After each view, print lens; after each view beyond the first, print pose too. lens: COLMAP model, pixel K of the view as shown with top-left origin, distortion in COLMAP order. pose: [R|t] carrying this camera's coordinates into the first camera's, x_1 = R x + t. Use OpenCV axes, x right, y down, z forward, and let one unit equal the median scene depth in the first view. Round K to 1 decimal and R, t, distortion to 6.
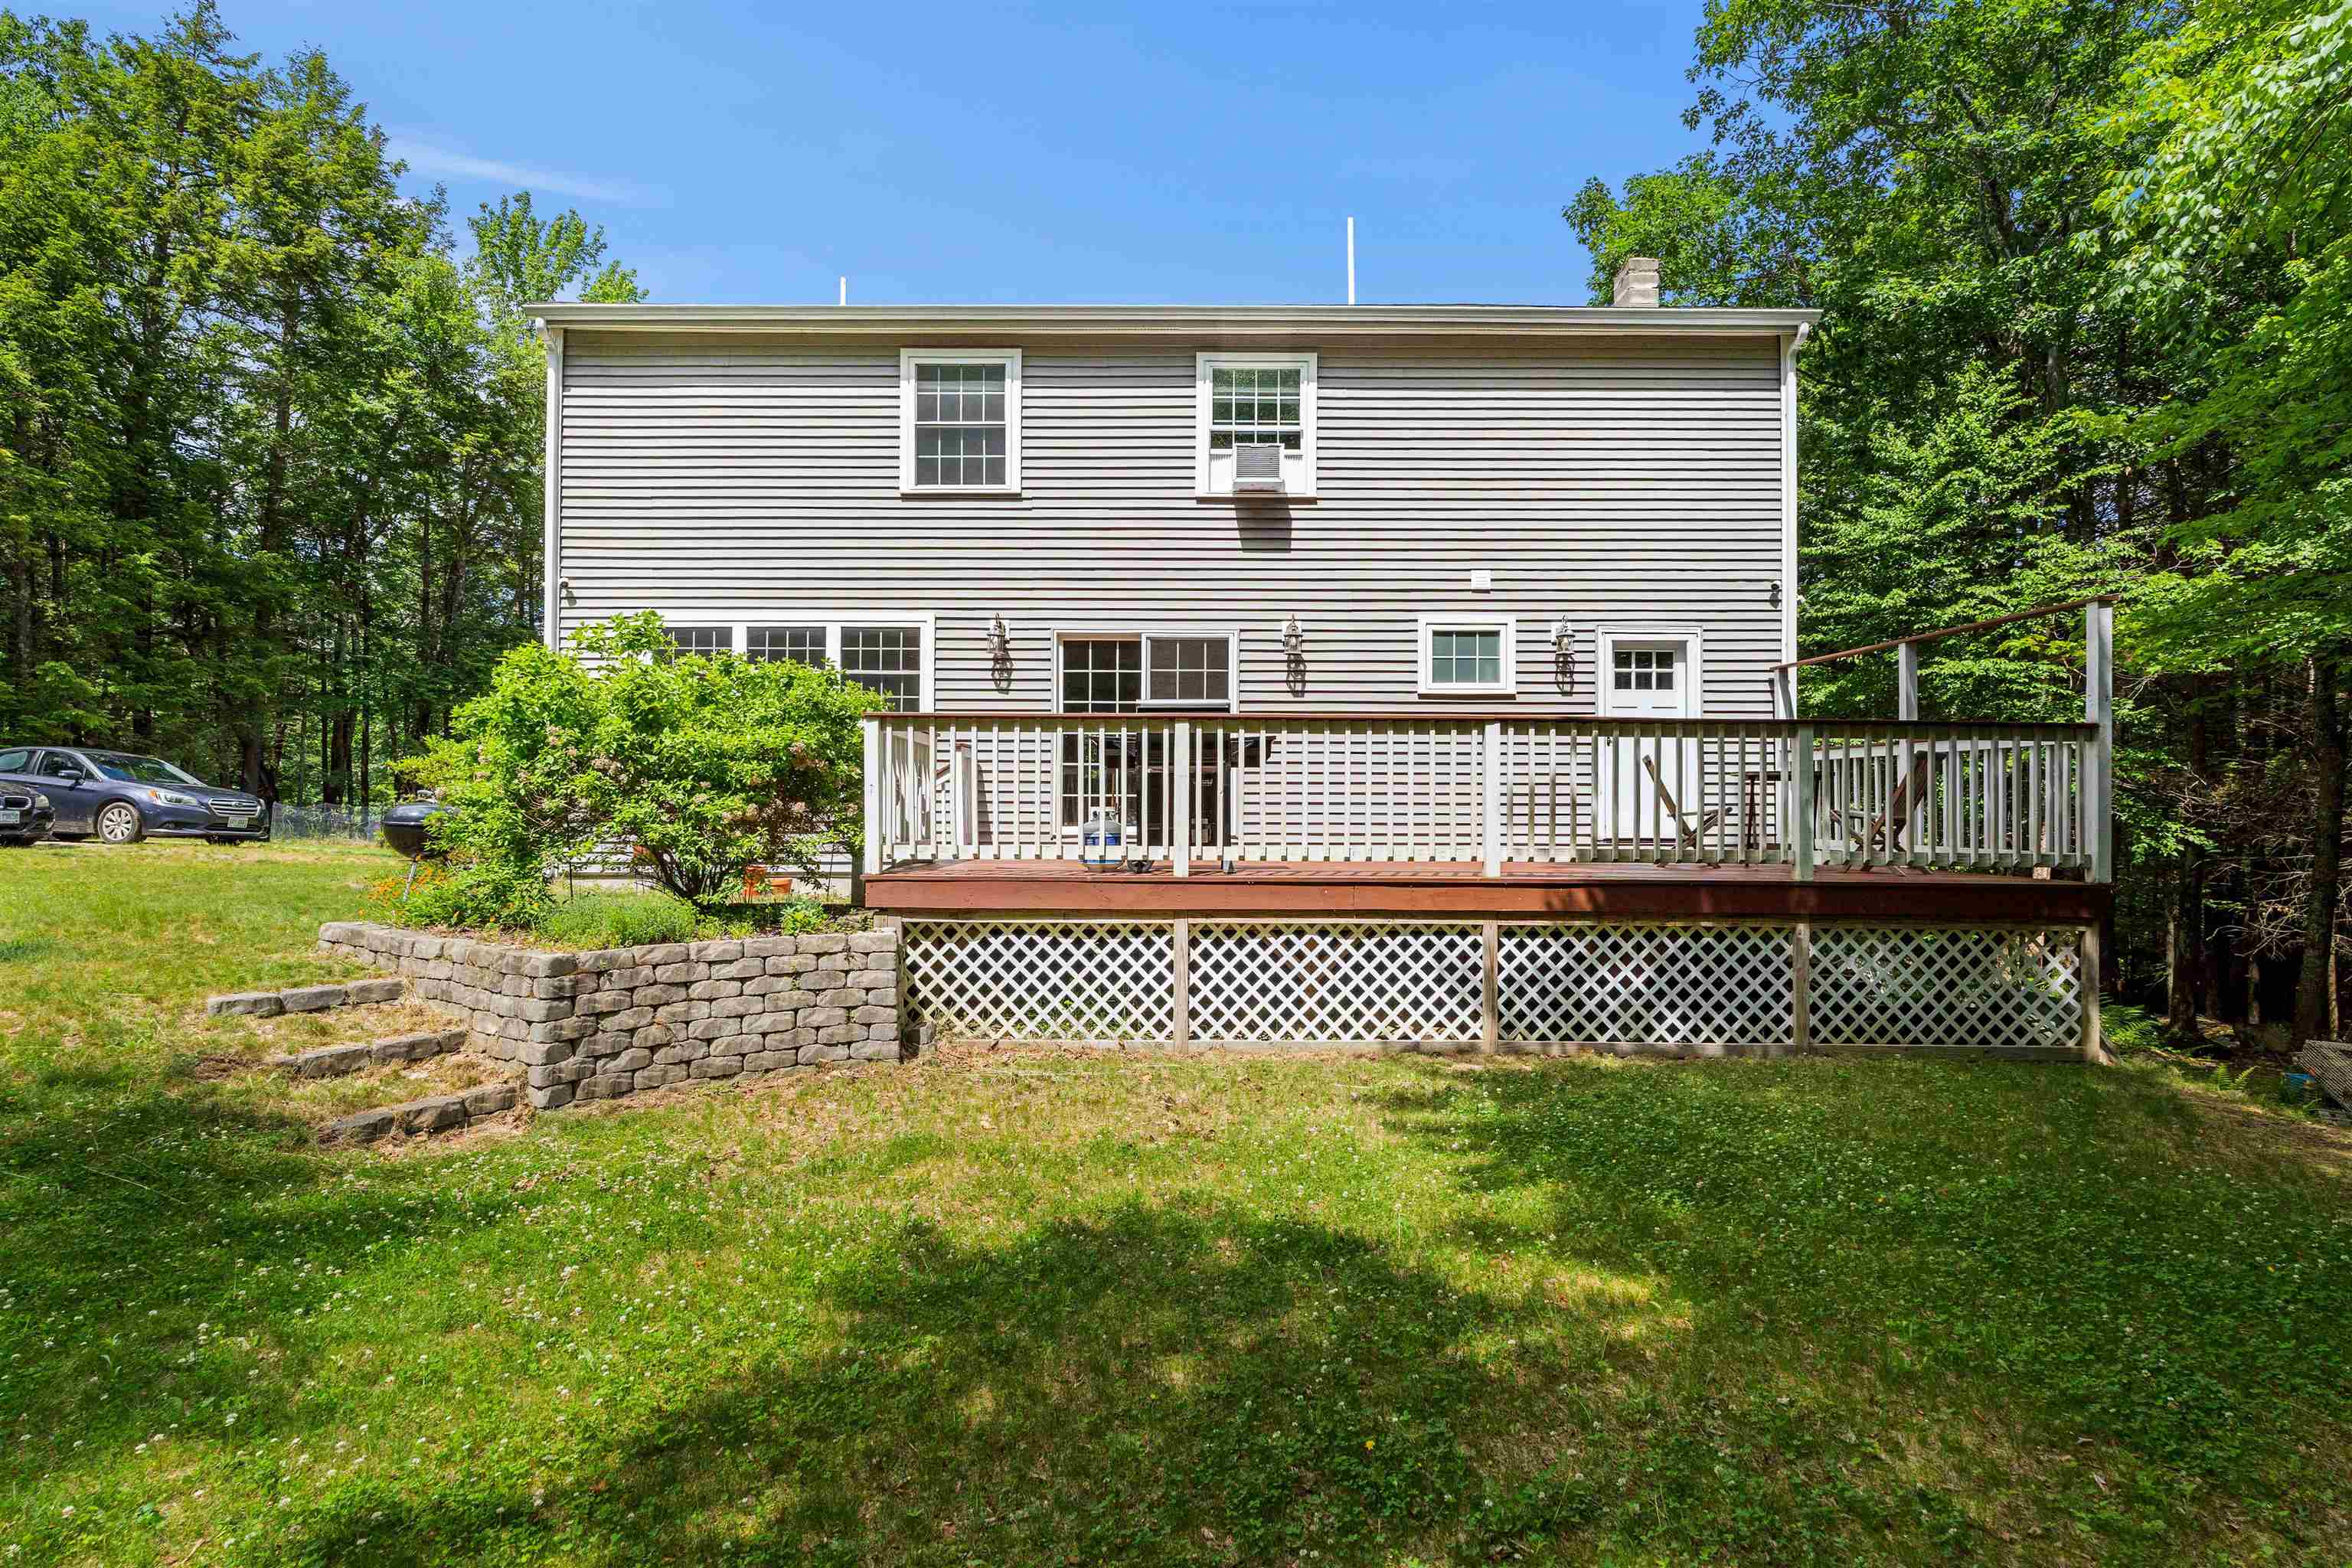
lens RADIAL K [[1044.7, 0, 1177.2], [0, 1044.7, 772.3], [0, 0, 1]] dist [-0.001750, 0.000094]
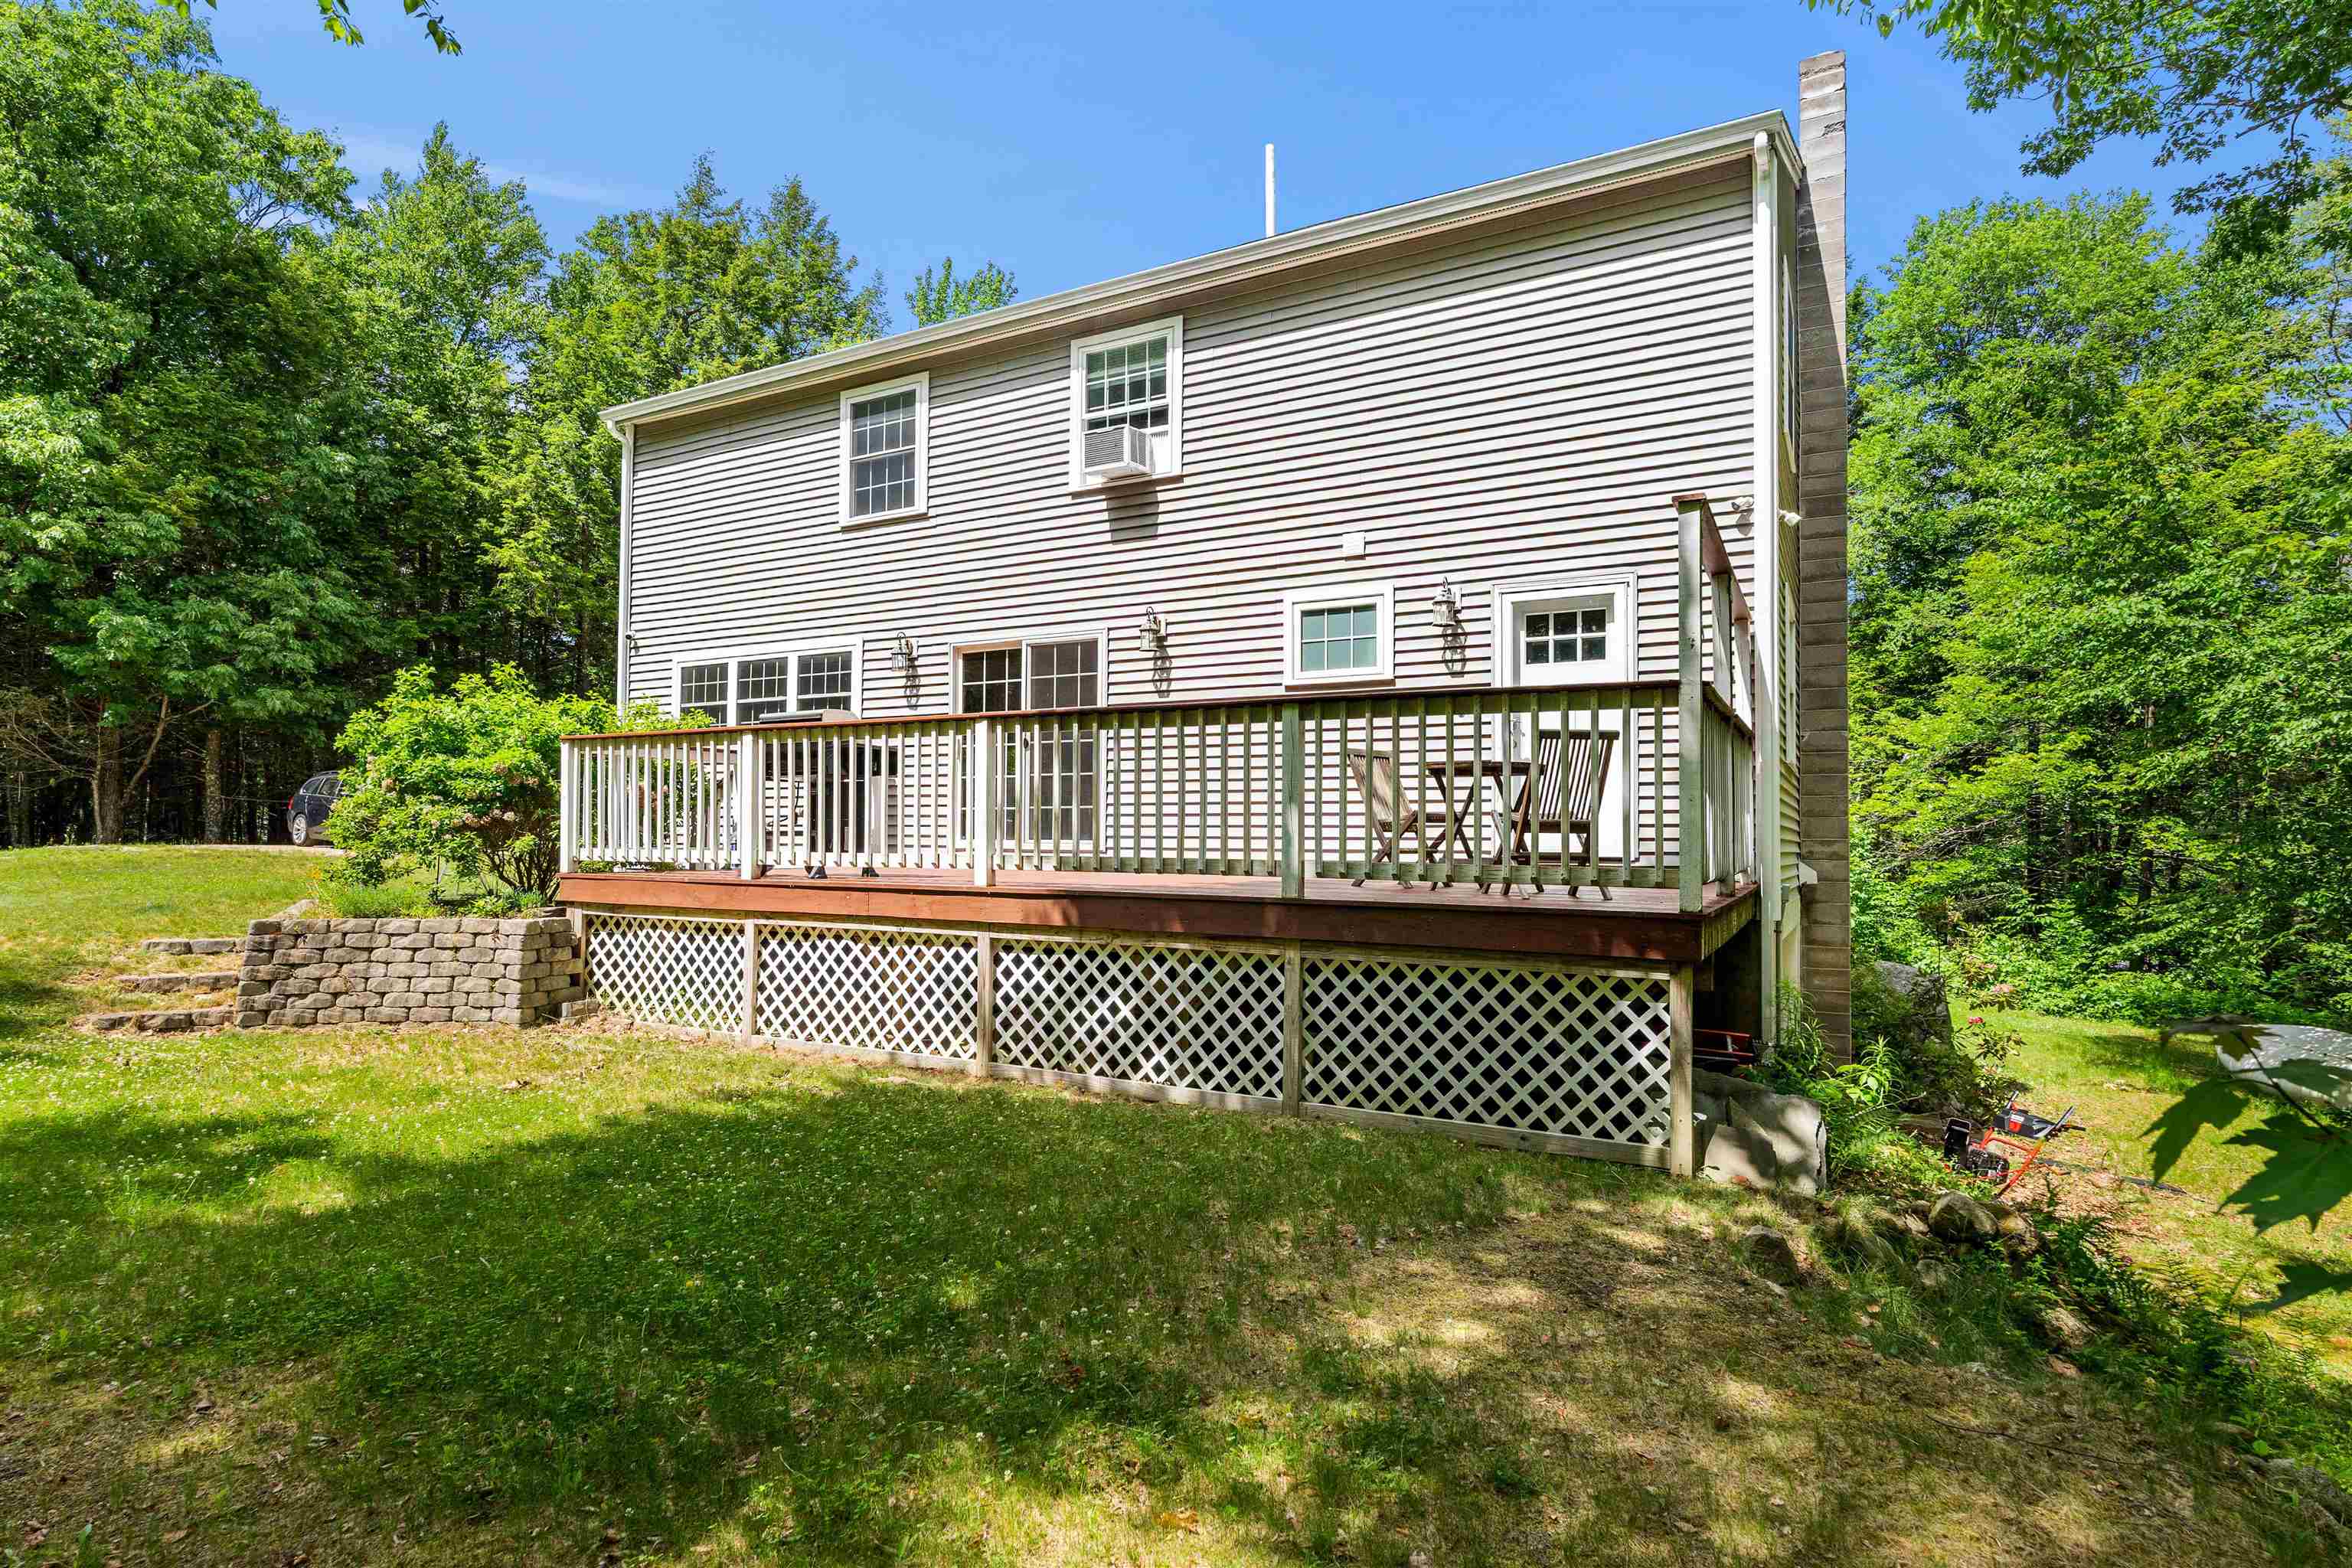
lens RADIAL K [[1232.5, 0, 1183.2], [0, 1232.5, 763.0], [0, 0, 1]] dist [0.000478, -0.001069]
pose [[0.870801, -0.028714, -0.490797, 0.652348], [0.016316, 0.999431, -0.029523, 0.016761], [0.491366, 0.017700, 0.870774, 0.080367]]
